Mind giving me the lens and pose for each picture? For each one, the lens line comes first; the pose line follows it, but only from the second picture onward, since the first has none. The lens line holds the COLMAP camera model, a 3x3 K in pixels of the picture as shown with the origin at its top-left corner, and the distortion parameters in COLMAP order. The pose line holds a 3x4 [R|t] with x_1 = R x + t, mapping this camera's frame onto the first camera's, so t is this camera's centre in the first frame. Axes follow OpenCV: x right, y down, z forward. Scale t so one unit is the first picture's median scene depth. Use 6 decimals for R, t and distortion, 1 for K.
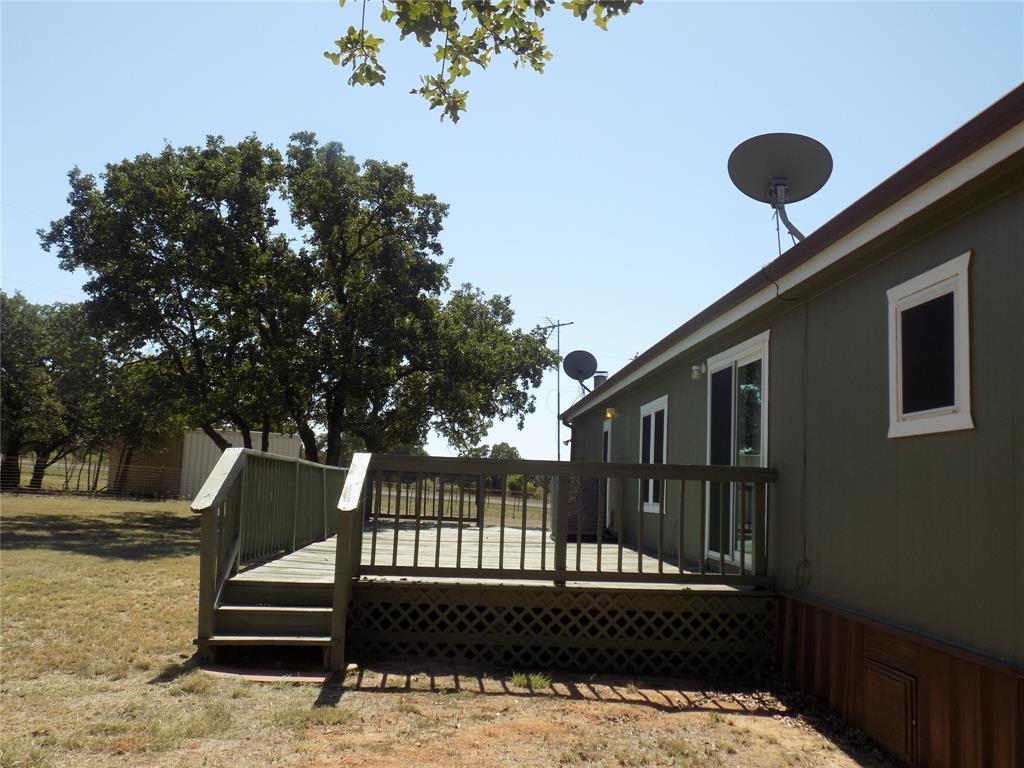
lens RADIAL K [[944.3, 0, 512.0], [0, 944.3, 384.0], [0, 0, 1]] dist [-0.004299, -0.001432]
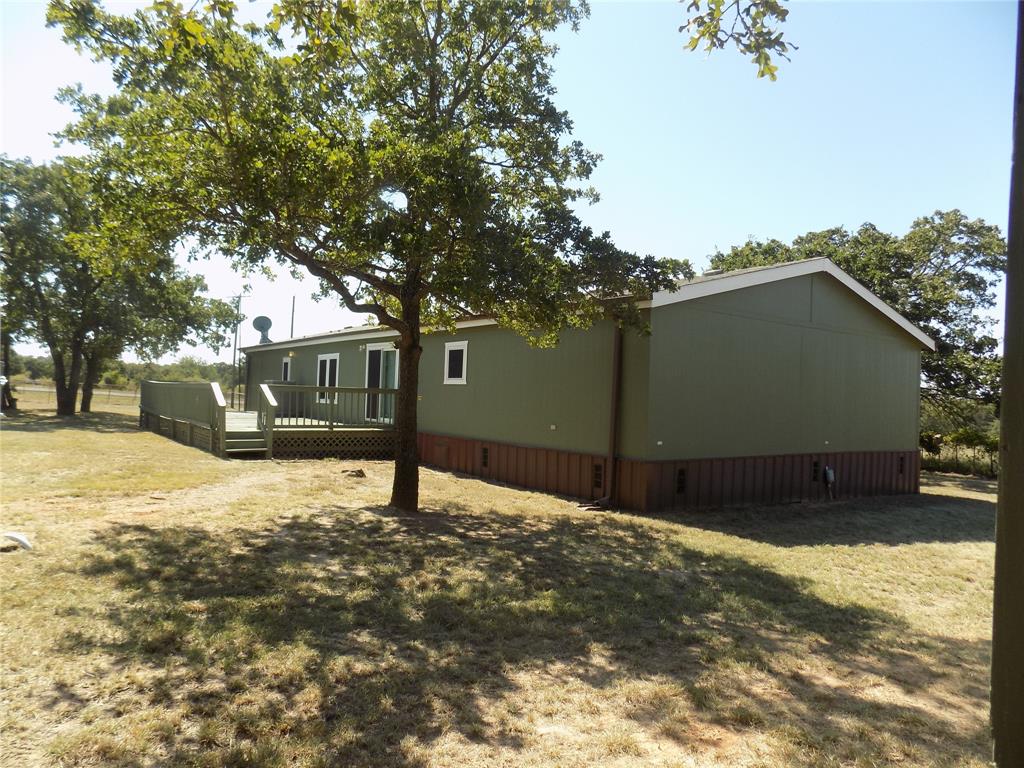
lens RADIAL K [[691.0, 0, 512.0], [0, 691.0, 384.0], [0, 0, 1]] dist [-0.001655, -0.000234]
pose [[0.840441, 0.004899, 0.541880, -0.631148], [-0.068722, 0.992849, 0.097610, -0.171032], [-0.537527, -0.119275, 0.834768, -1.046195]]
